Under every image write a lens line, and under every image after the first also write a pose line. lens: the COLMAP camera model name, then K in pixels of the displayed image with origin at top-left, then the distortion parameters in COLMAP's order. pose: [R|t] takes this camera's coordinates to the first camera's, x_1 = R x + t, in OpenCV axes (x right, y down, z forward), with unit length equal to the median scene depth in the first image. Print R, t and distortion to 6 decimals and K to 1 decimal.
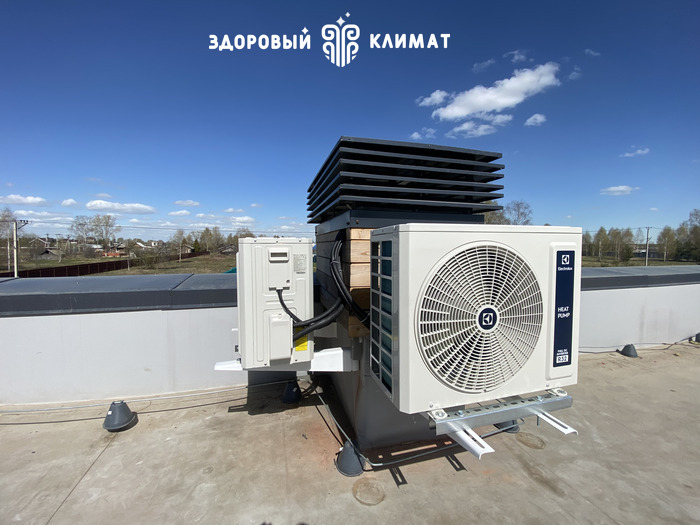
lens RADIAL K [[286.2, 0, 349.8], [0, 286.2, 260.5], [0, 0, 1]] dist [0.003335, -0.012201]
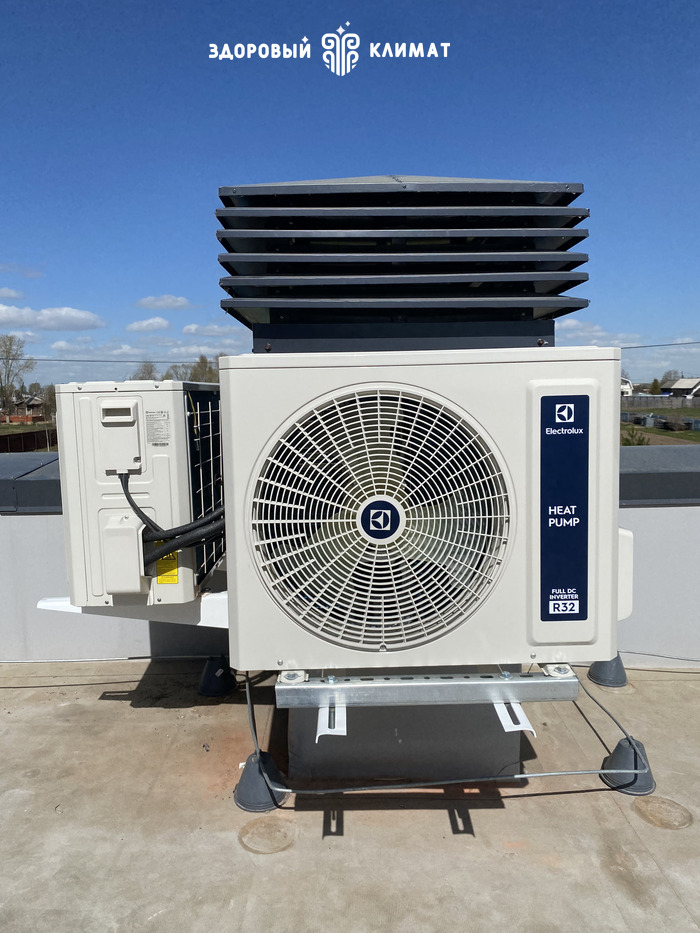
lens RADIAL K [[708.2, 0, 354.1], [0, 708.2, 461.6], [0, 0, 1]] dist [0.001864, 0.008717]
pose [[0.967733, 0.004186, -0.251941, 0.554947], [0.007441, 0.998951, 0.045180, 0.017730], [0.251866, -0.045597, 0.966687, -0.254323]]
